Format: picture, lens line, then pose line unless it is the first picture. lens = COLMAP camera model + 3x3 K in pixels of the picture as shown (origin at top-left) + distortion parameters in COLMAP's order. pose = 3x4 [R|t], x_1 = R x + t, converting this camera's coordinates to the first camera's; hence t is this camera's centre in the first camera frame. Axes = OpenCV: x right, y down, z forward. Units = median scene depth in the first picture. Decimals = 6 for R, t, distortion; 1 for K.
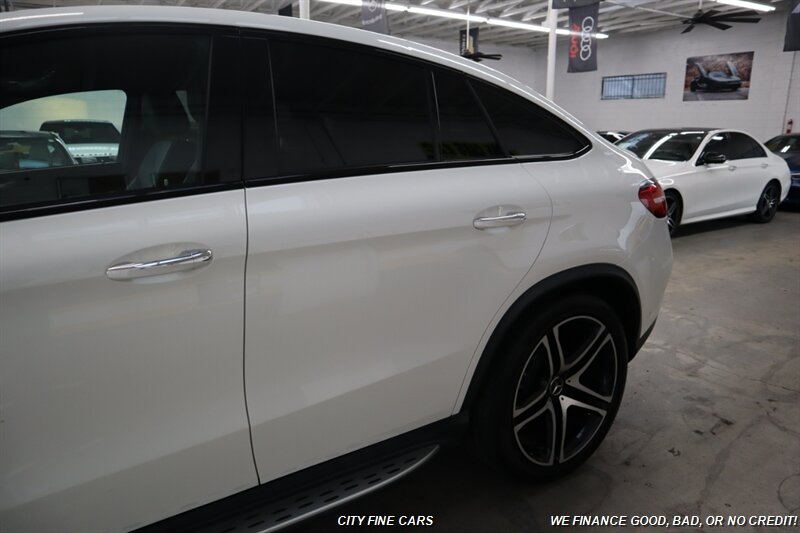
lens RADIAL K [[552.3, 0, 400.0], [0, 552.3, 266.5], [0, 0, 1]] dist [-0.126345, 0.078727]
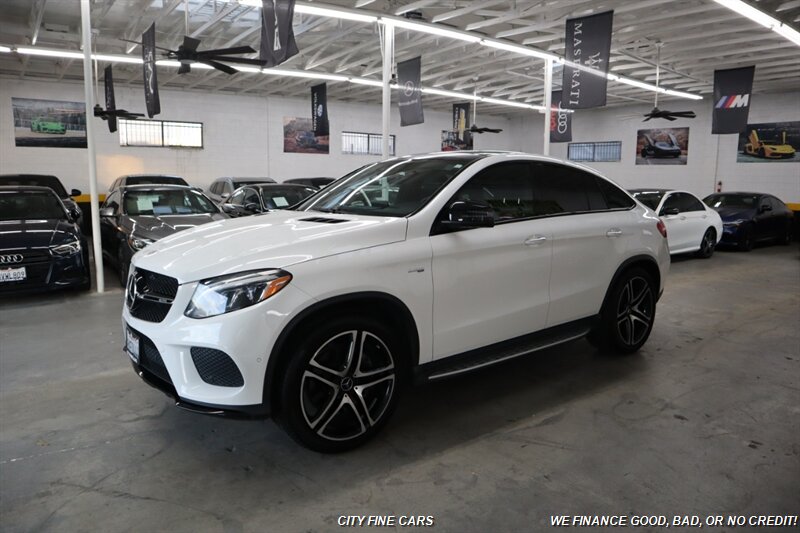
lens RADIAL K [[552.3, 0, 400.0], [0, 552.3, 266.5], [0, 0, 1]] dist [-0.126345, 0.078727]
pose [[0.996238, -0.000527, 0.086653, -0.161358], [0.008782, 0.995447, -0.094908, 0.046831], [-0.086208, 0.095312, 0.991708, -0.219007]]
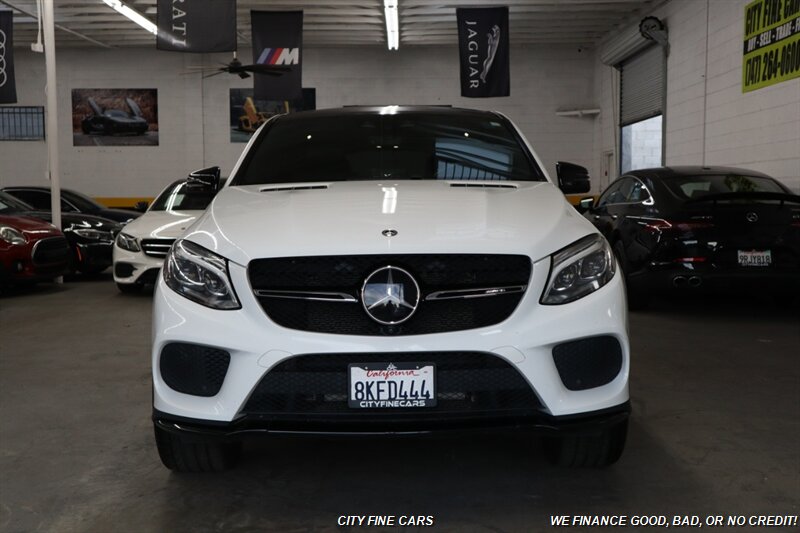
lens RADIAL K [[963.9, 0, 400.0], [0, 963.9, 266.5], [0, 0, 1]] dist [0.018142, 0.063231]
pose [[0.546884, -0.069756, 0.834298, -0.520557], [0.213426, 0.975214, -0.058363, 0.041436], [-0.809548, 0.209979, 0.548217, -0.103167]]
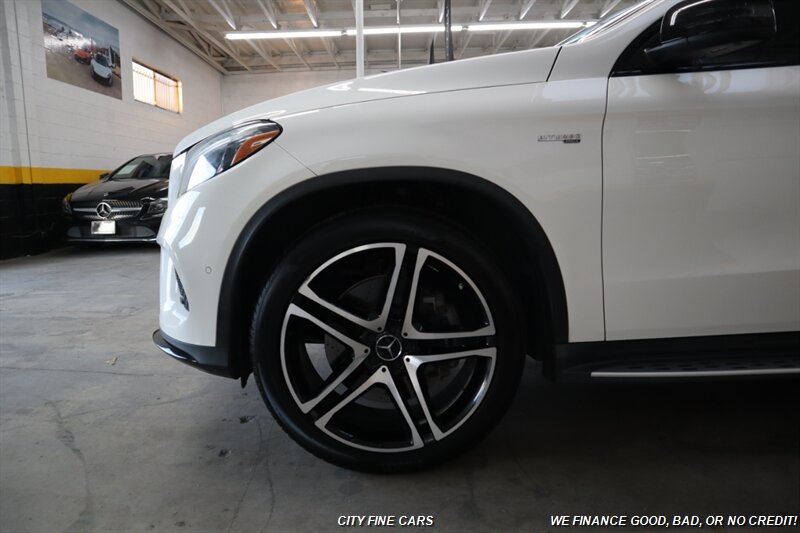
lens RADIAL K [[552.3, 0, 400.0], [0, 552.3, 266.5], [0, 0, 1]] dist [-0.126345, 0.078727]
pose [[0.842664, 0.072053, -0.533596, -0.088573], [-0.119017, 0.991418, -0.054080, 0.064736], [0.525120, 0.109078, 0.844009, -0.067809]]
